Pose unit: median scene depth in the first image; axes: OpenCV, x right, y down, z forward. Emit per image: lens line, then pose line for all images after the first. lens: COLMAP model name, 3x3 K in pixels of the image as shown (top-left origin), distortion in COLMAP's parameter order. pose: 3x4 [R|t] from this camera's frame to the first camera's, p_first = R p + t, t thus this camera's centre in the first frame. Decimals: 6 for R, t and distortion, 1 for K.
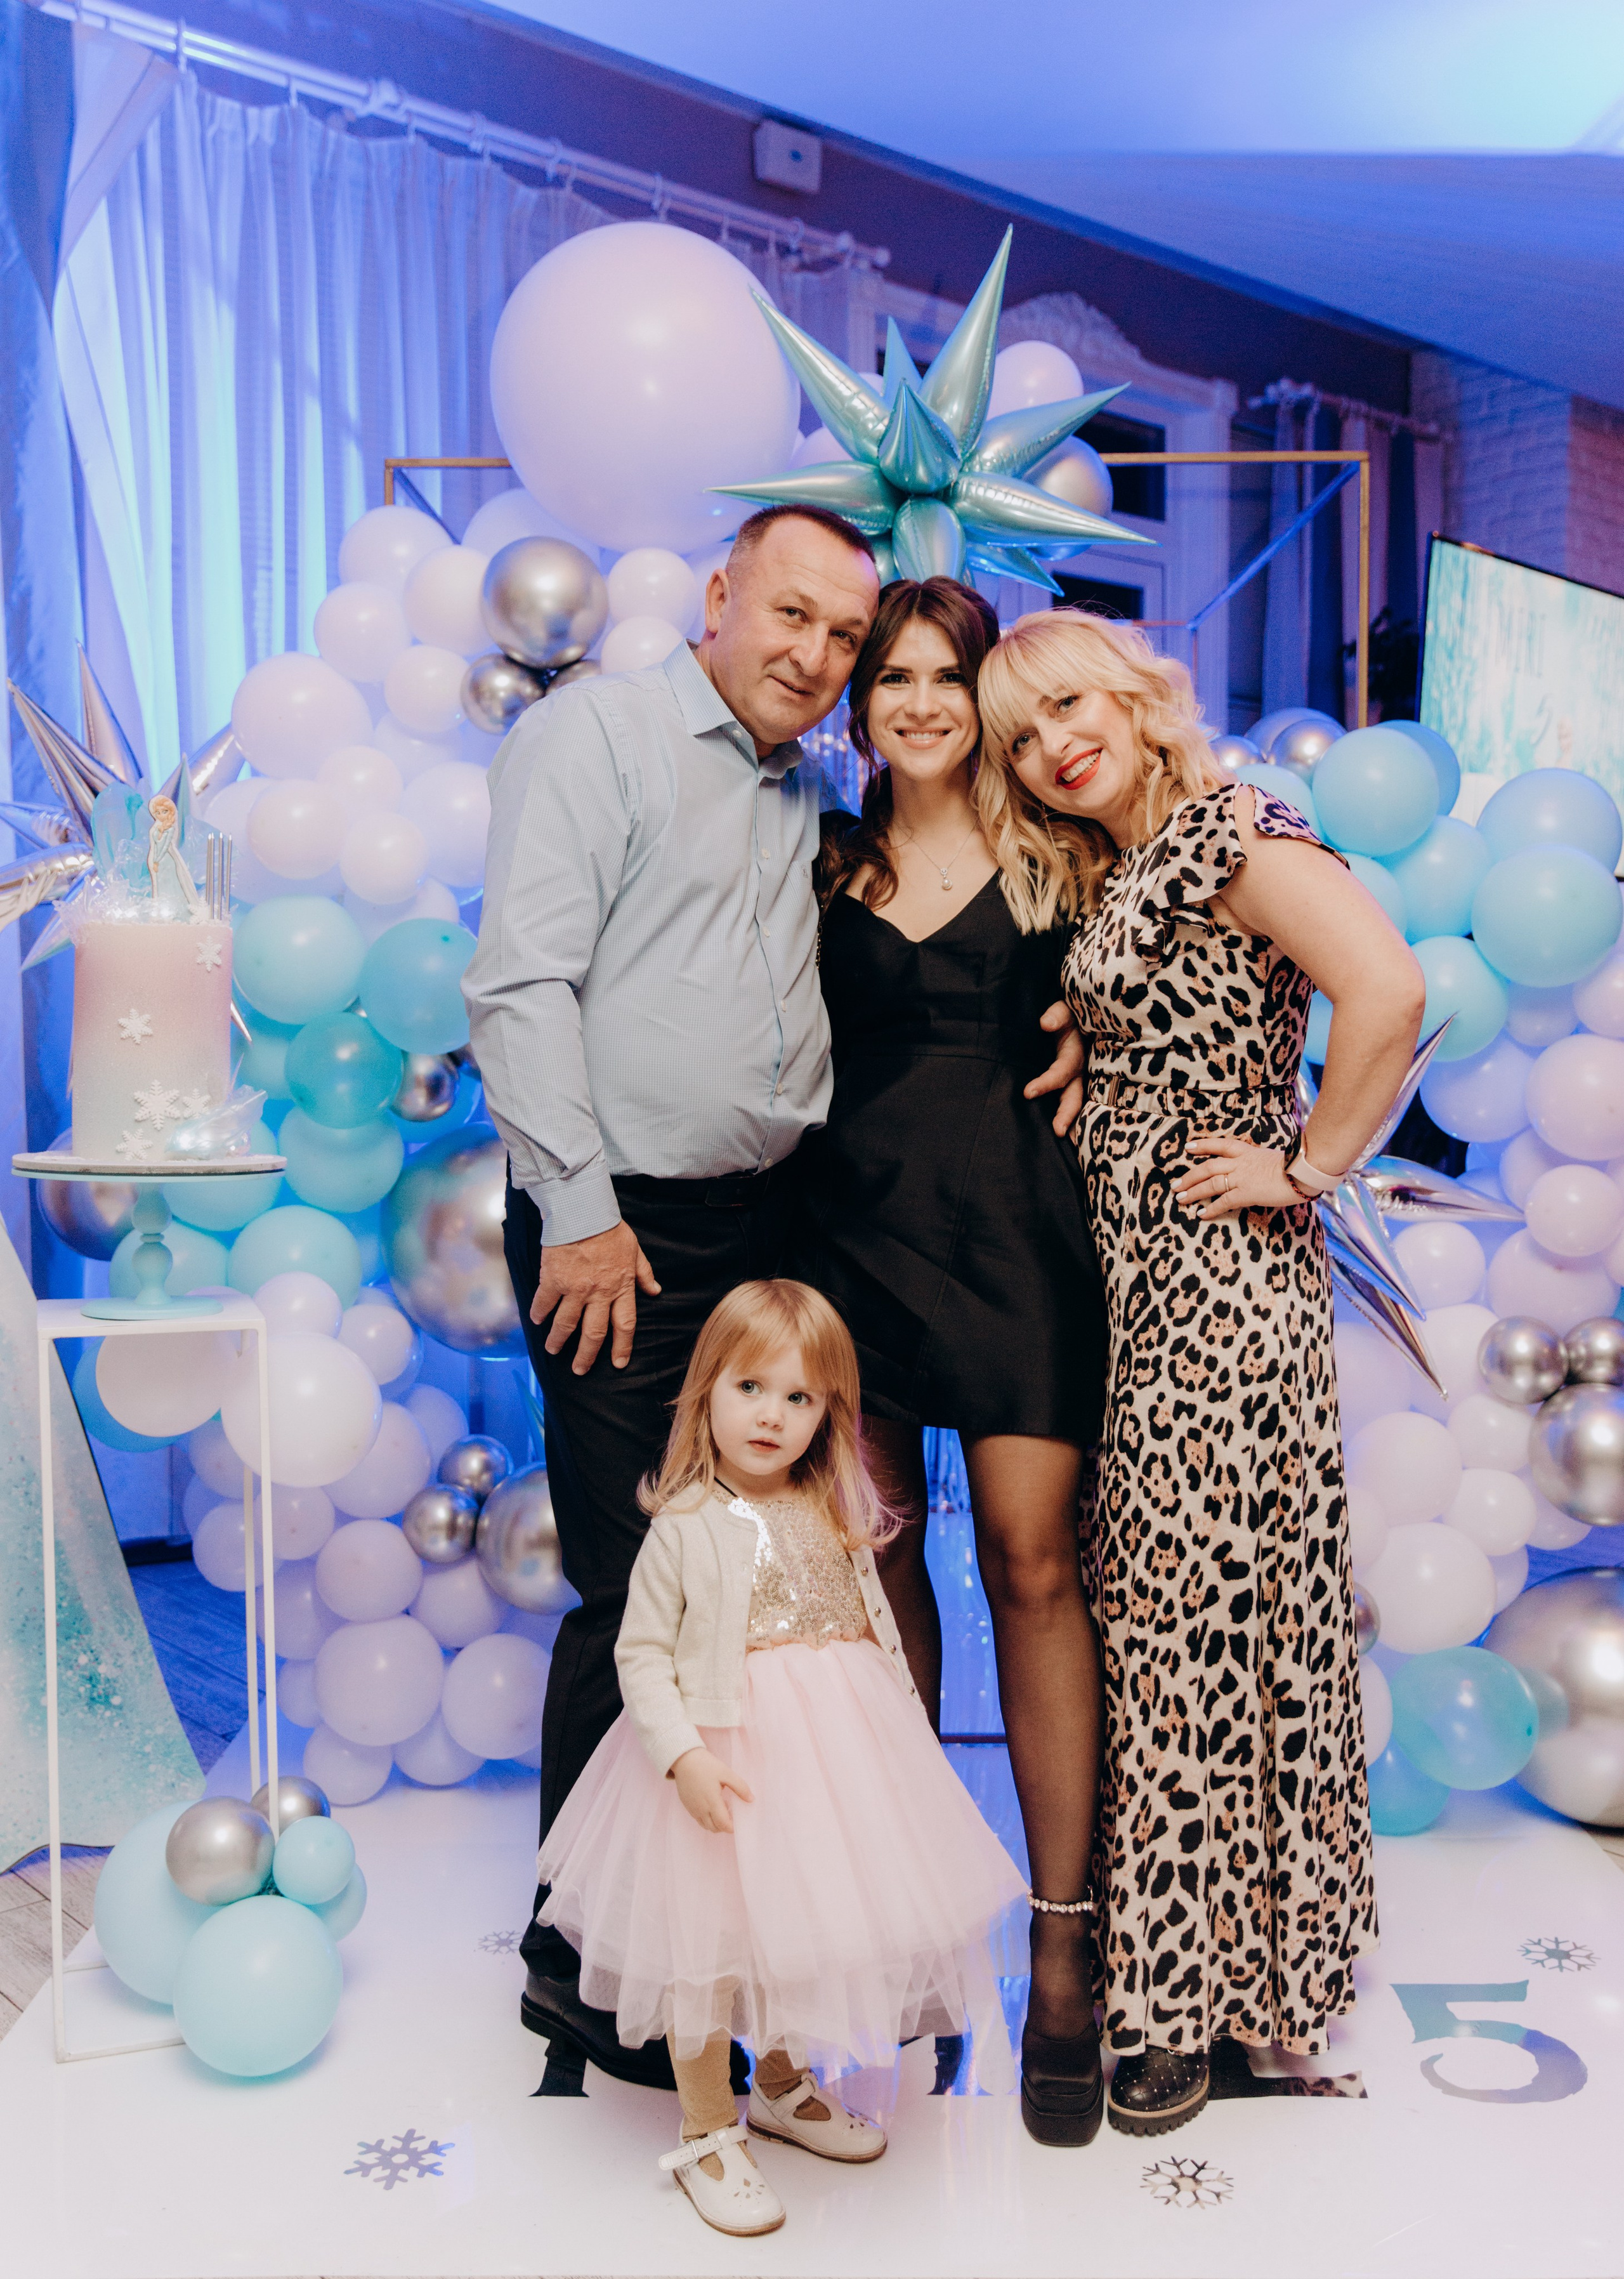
lens RADIAL K [[2061.7, 0, 808.1], [0, 2061.7, 1128.1], [0, 0, 1]] dist [-0.002043, -0.014736]
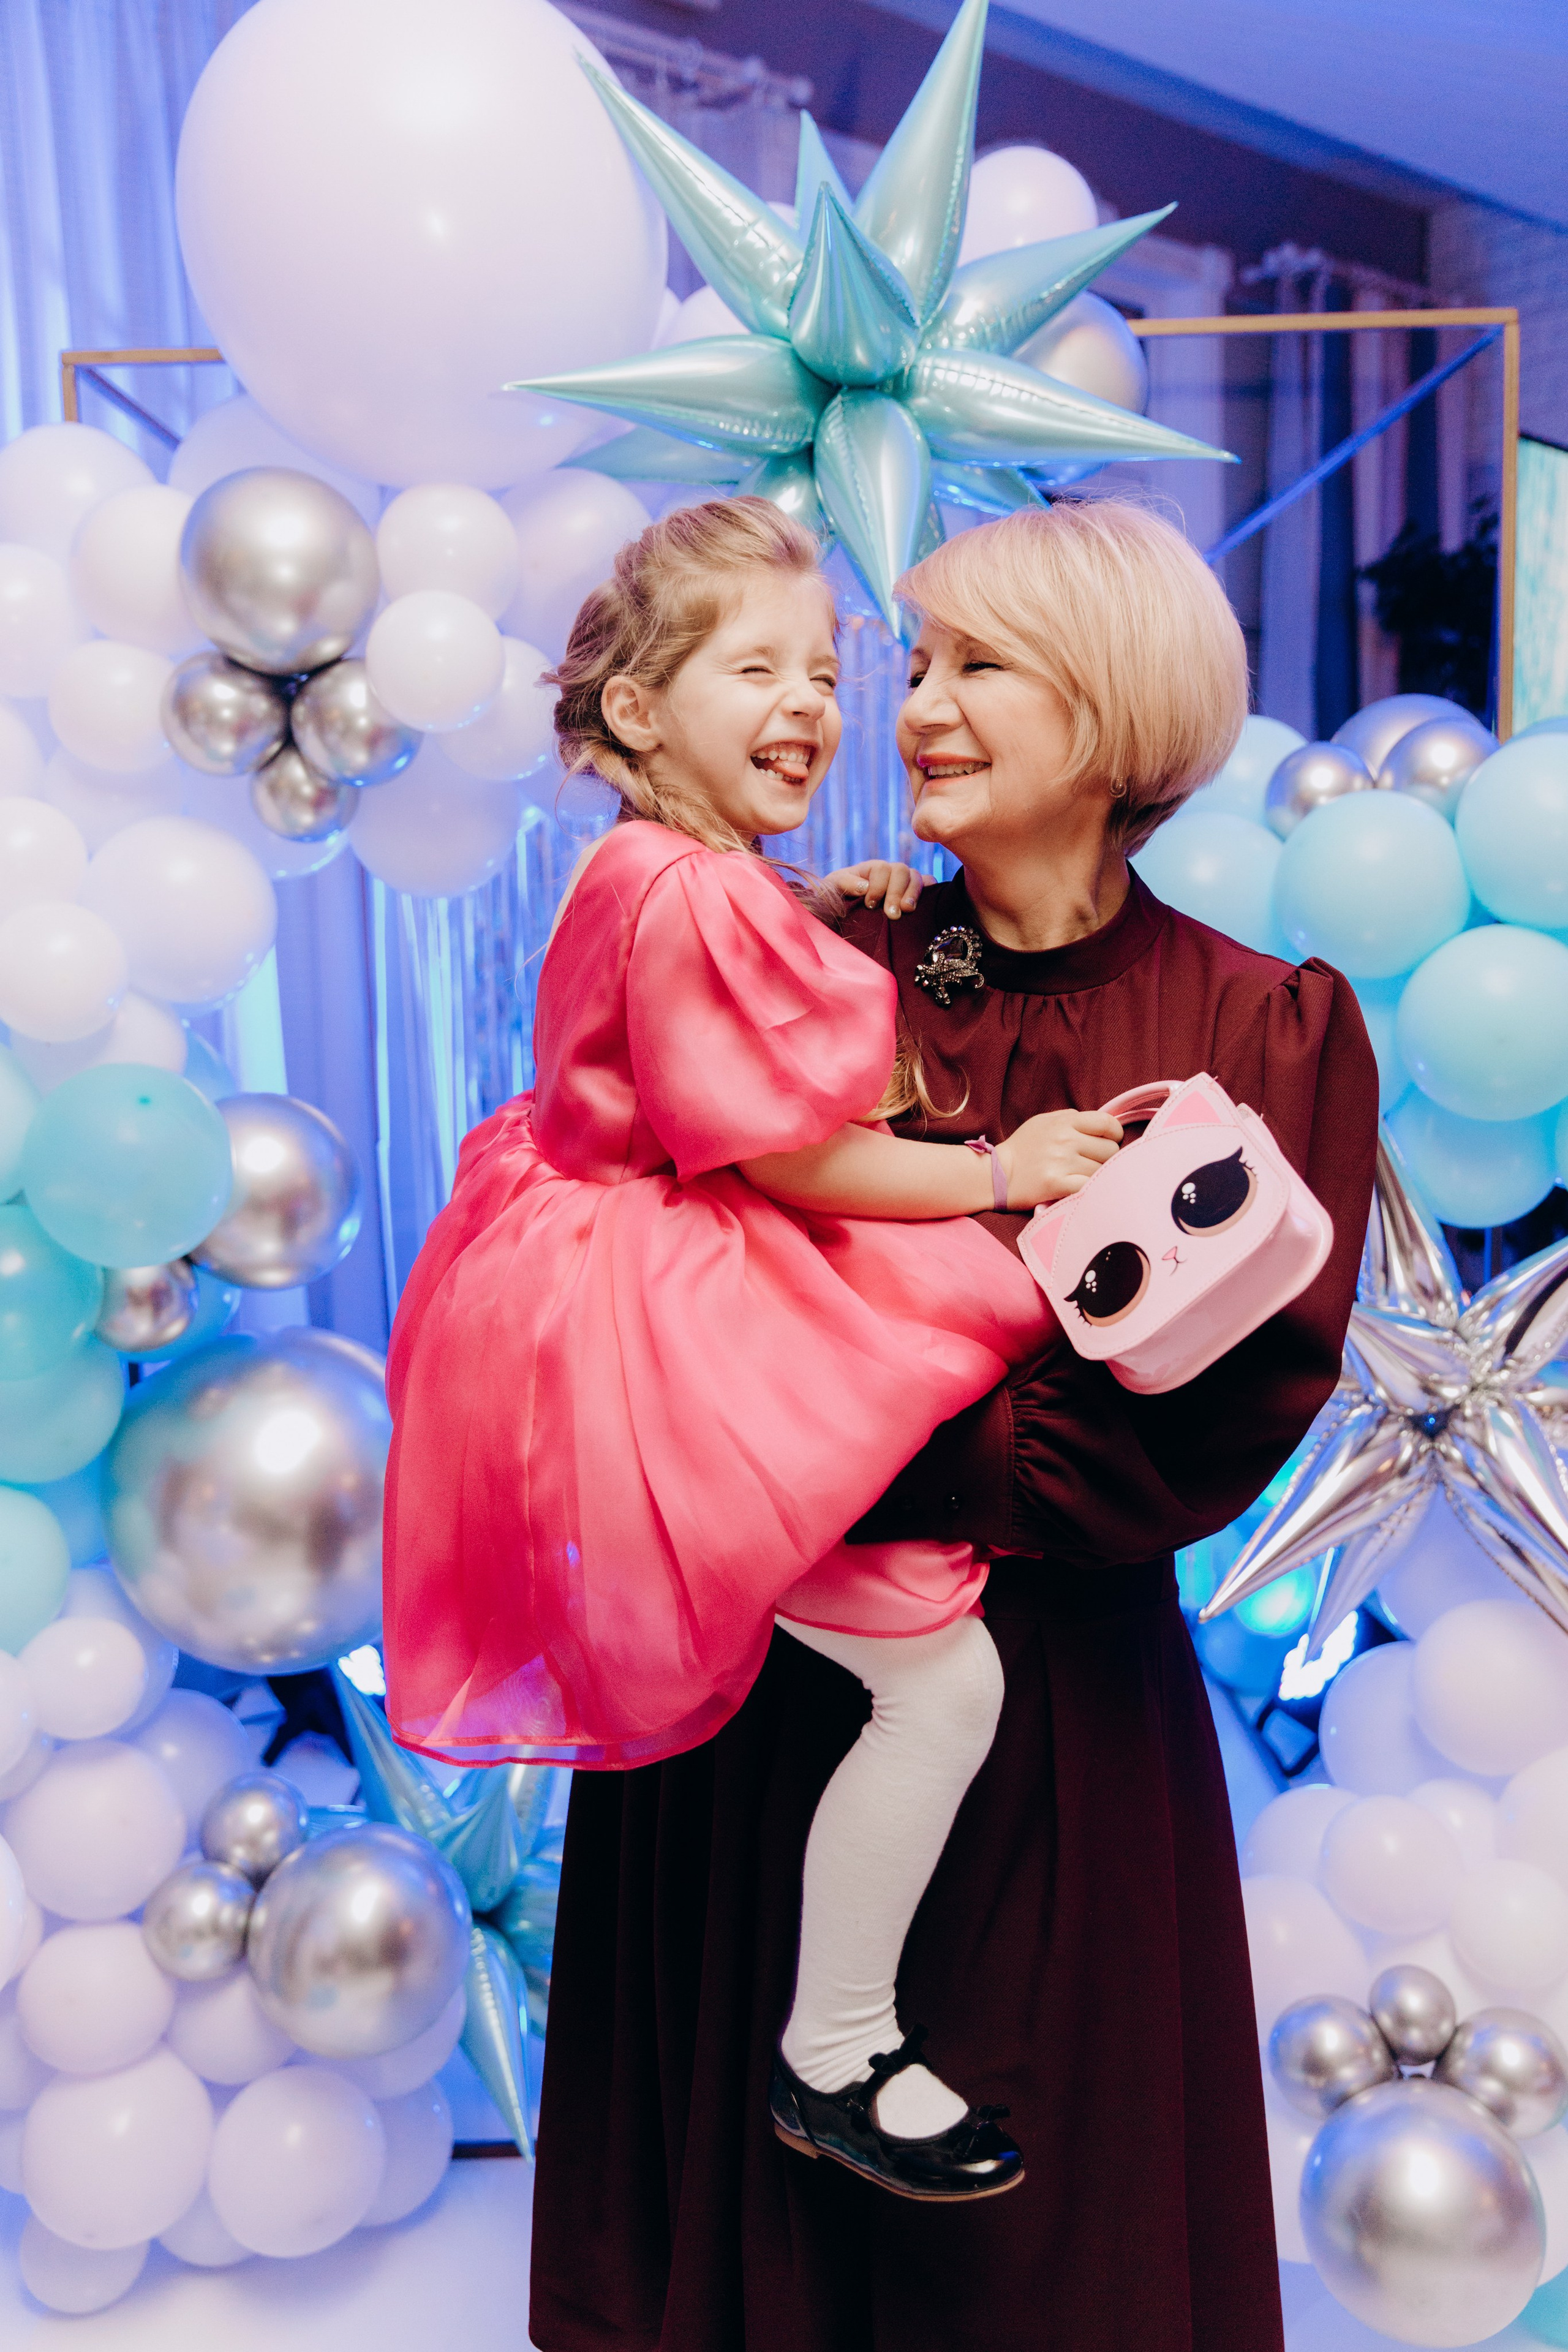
lens RADIAL K [[2082.2, 0, 796.6], [0, 2082.2, 1233.4], [0, 0, 1]] dist [-0.030993, 0.002355]
pose [[0.999464, -0.028392, 0.016313, 0.016839], [0.026913, 0.996045, 0.084671, -0.096094], [-0.018653, -0.084187, 0.996275, 0.321991]]
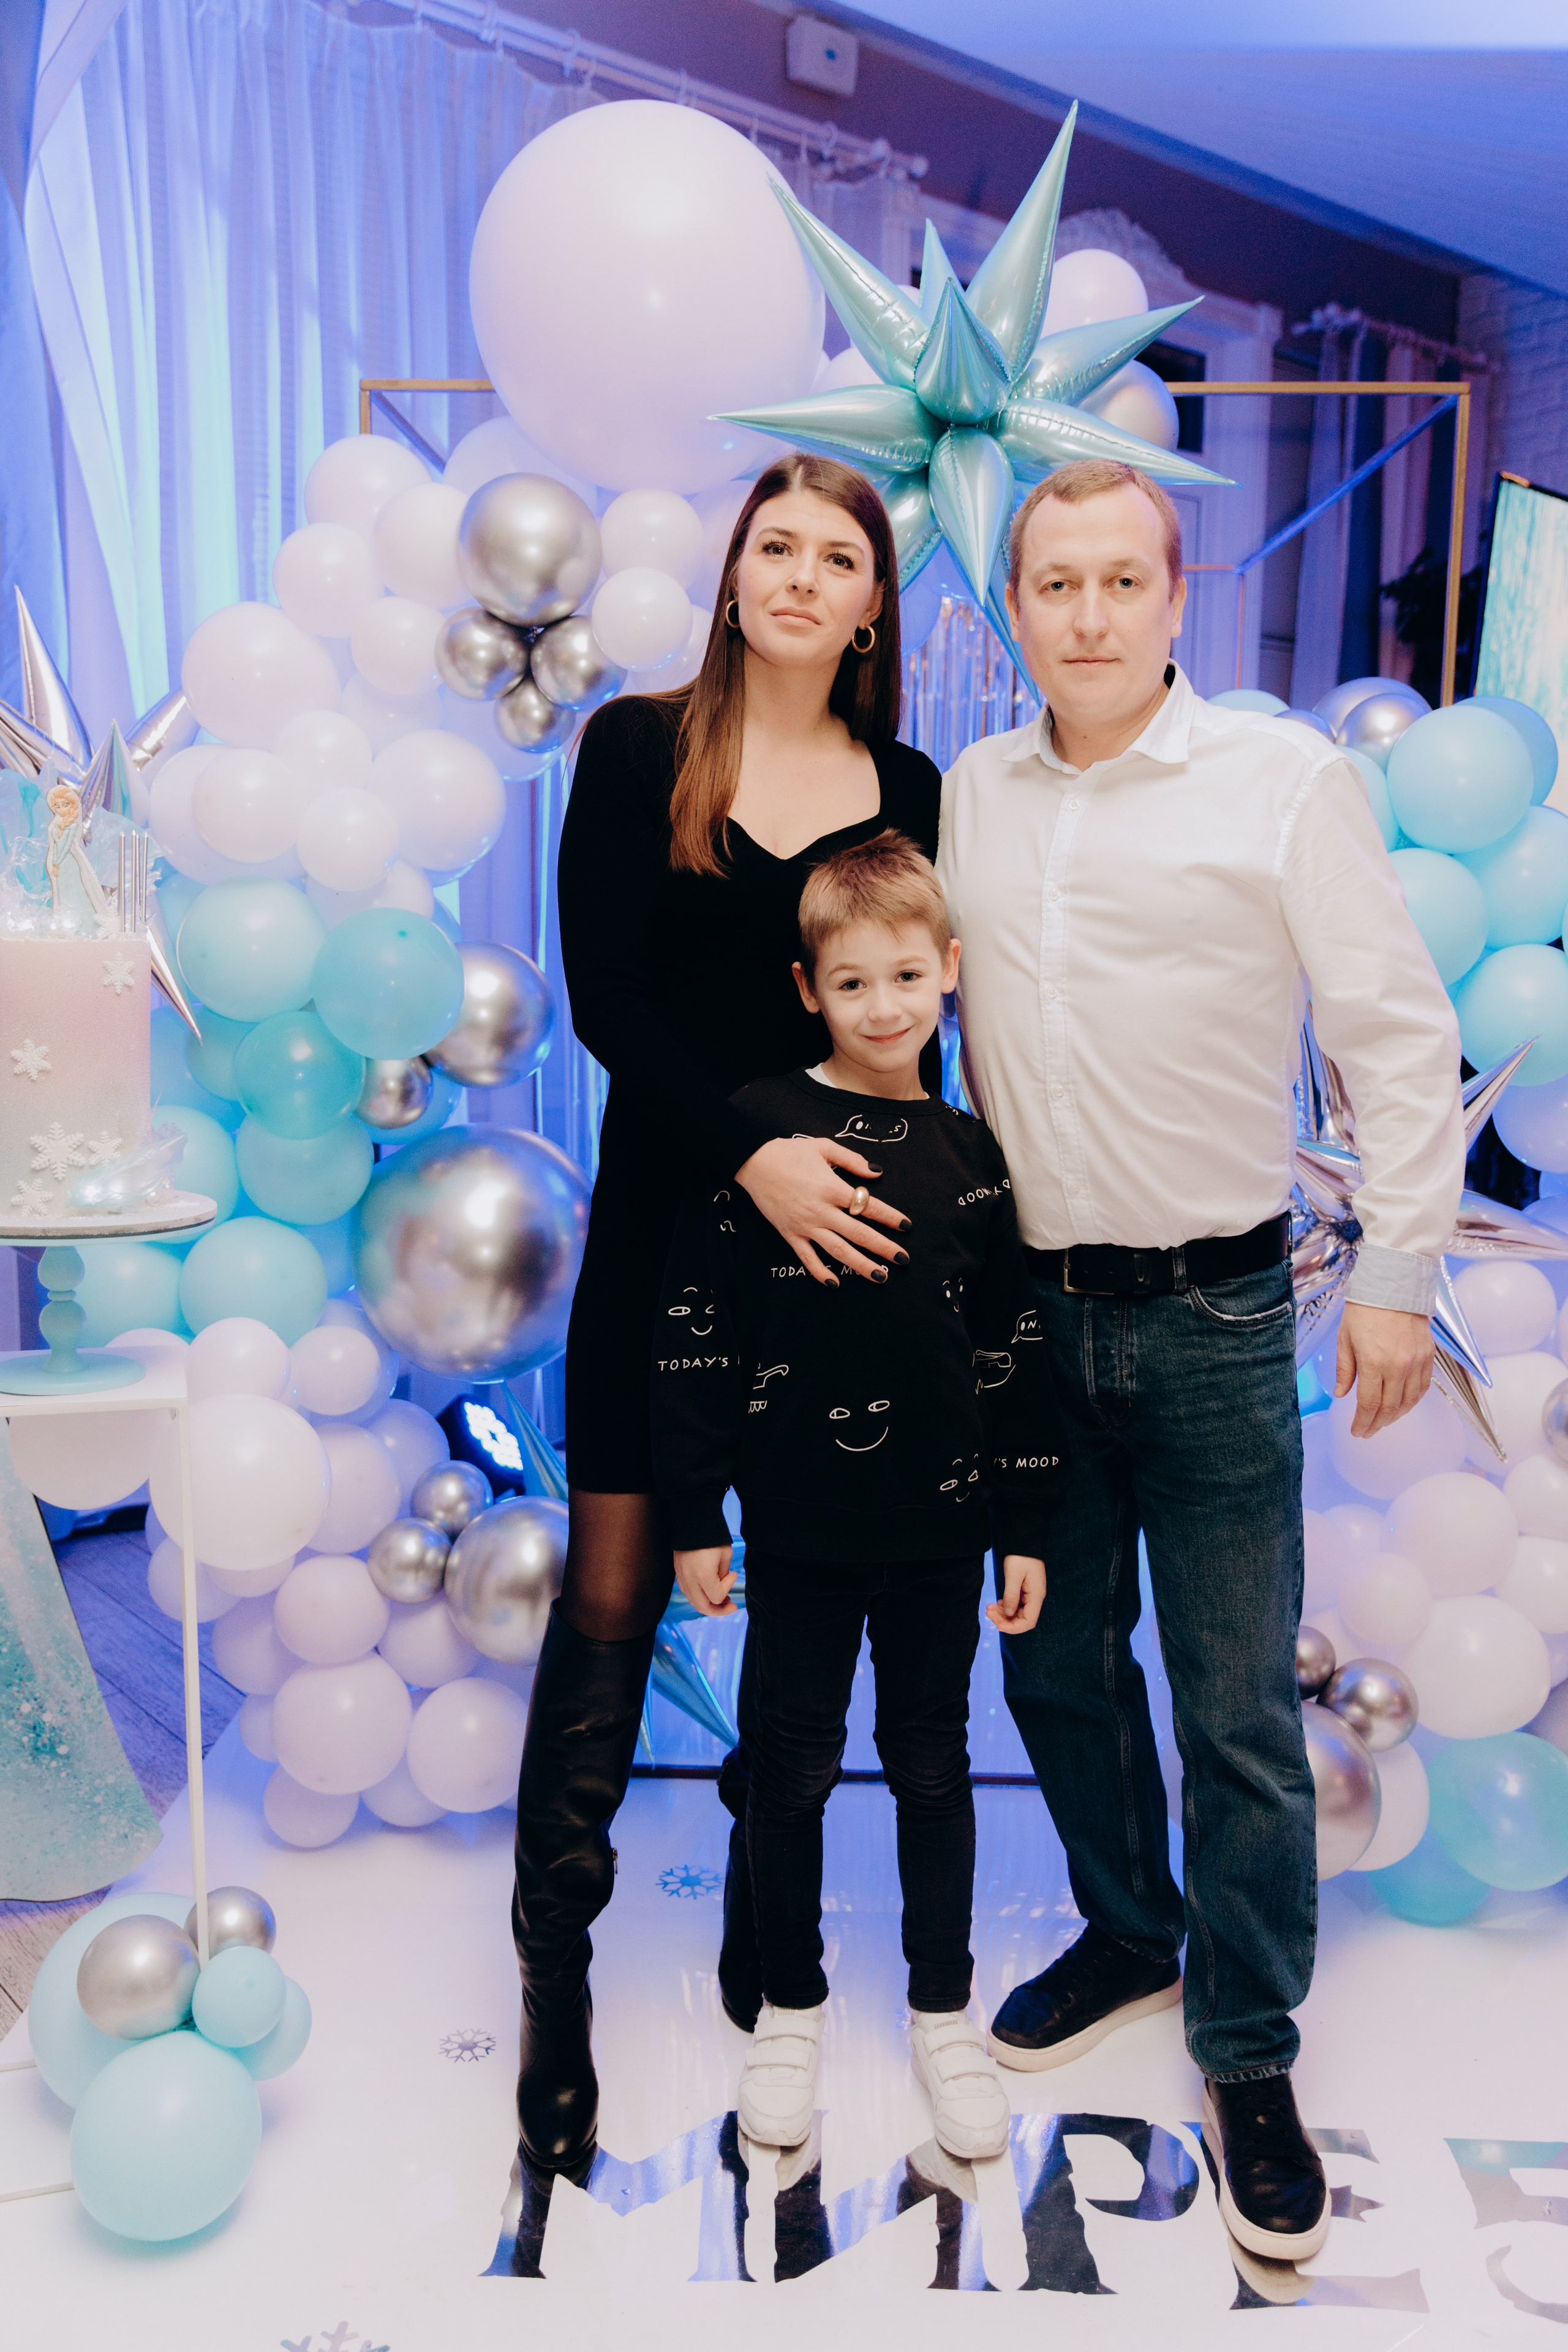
lens RADIAL K [[1898.1, 0, 778.5], [0, 1898.1, 1177.1], [0, 0, 1]] dist [0.011885, -0.023436]
pose [[0.999497, 0.019662, -0.024864, 0.003729], [-0.017588, 0.996556, 0.081040, -0.053790], [0.026372, -0.080562, 0.996401, 0.166600]]
